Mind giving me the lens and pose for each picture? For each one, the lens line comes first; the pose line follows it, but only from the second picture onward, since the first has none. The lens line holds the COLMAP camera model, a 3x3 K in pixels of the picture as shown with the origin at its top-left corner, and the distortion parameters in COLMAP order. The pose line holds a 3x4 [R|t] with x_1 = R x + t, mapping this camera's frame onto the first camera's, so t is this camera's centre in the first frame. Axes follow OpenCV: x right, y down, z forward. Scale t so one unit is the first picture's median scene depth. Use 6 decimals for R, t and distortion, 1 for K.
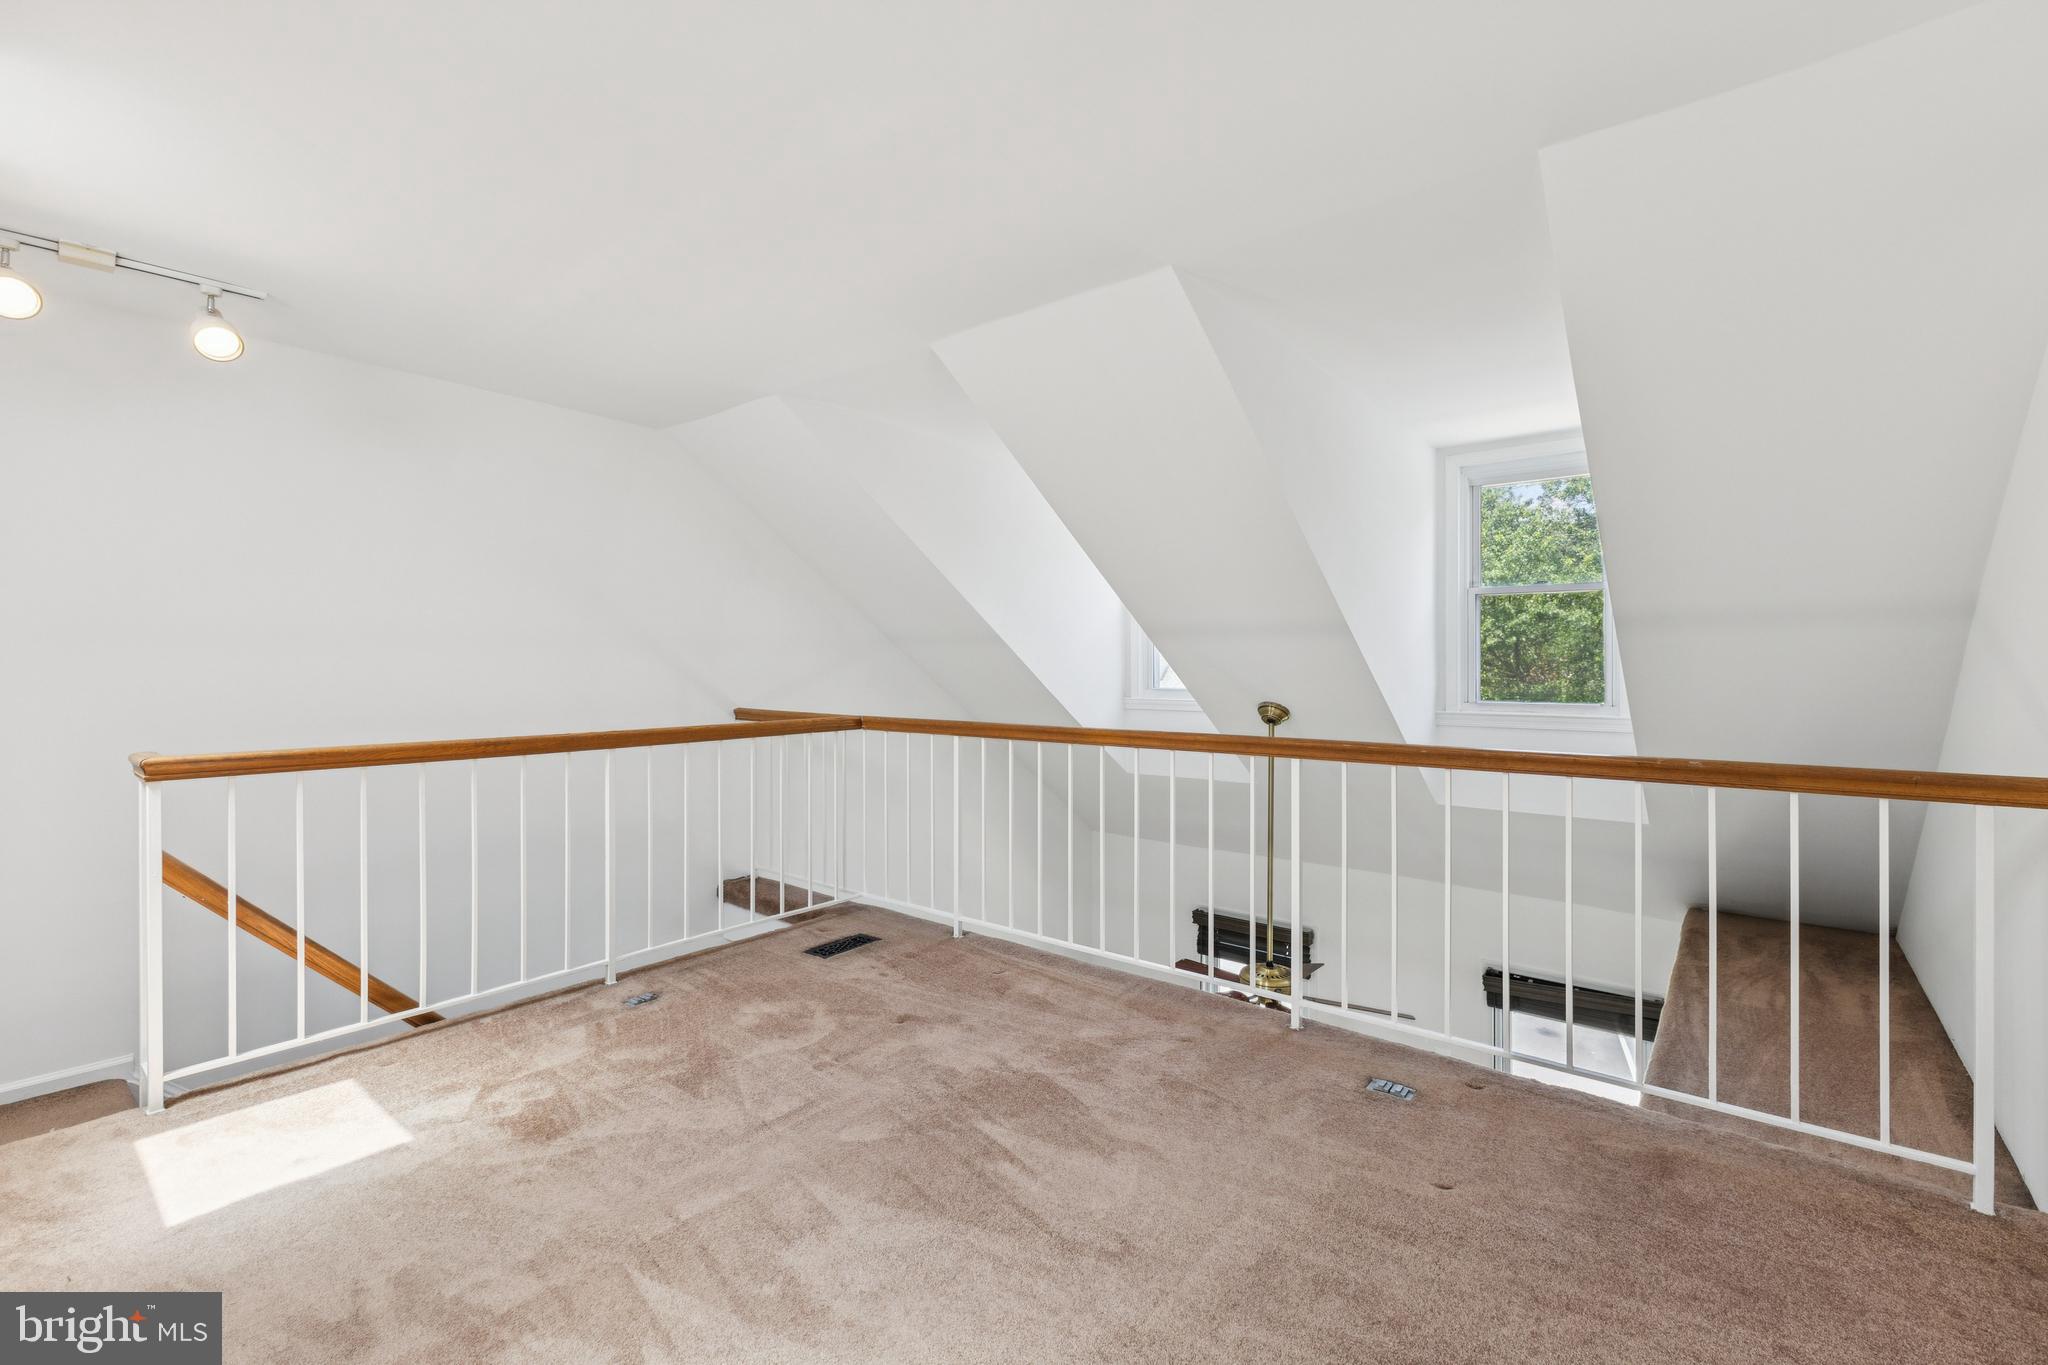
lens RADIAL K [[899.6, 0, 1058.5], [0, 899.6, 666.1], [0, 0, 1]] dist [0.007812, -0.000550]
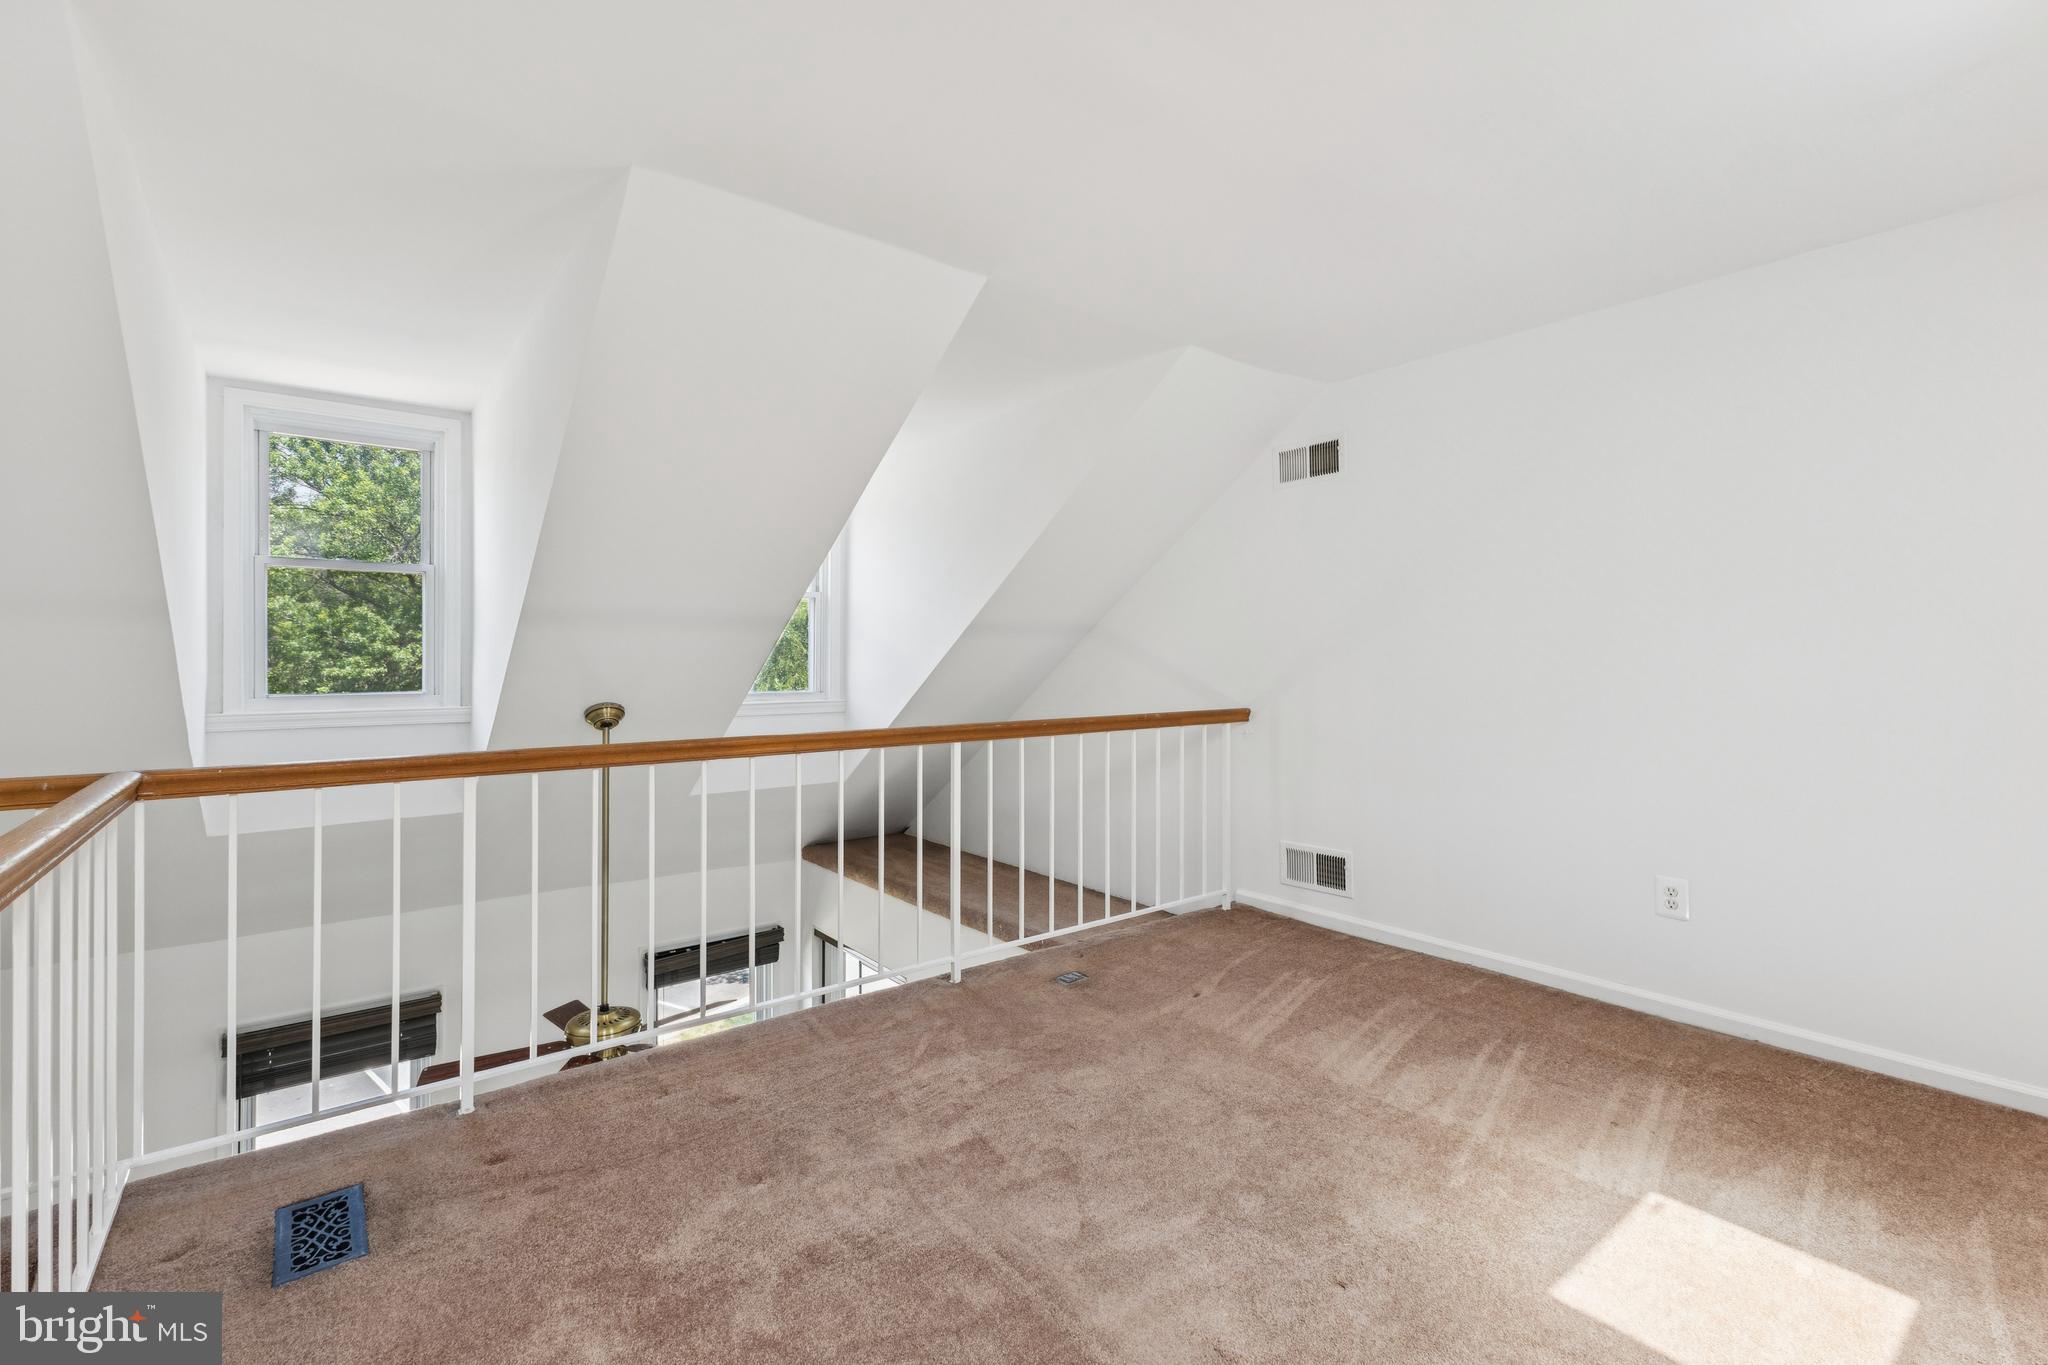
lens RADIAL K [[899.6, 0, 1058.5], [0, 899.6, 666.1], [0, 0, 1]] dist [0.007812, -0.000550]
pose [[0.214448, -0.010937, 0.976674, -0.758963], [-0.002244, 0.999929, 0.011691, -0.008698], [-0.976733, -0.004699, 0.214408, 0.595883]]
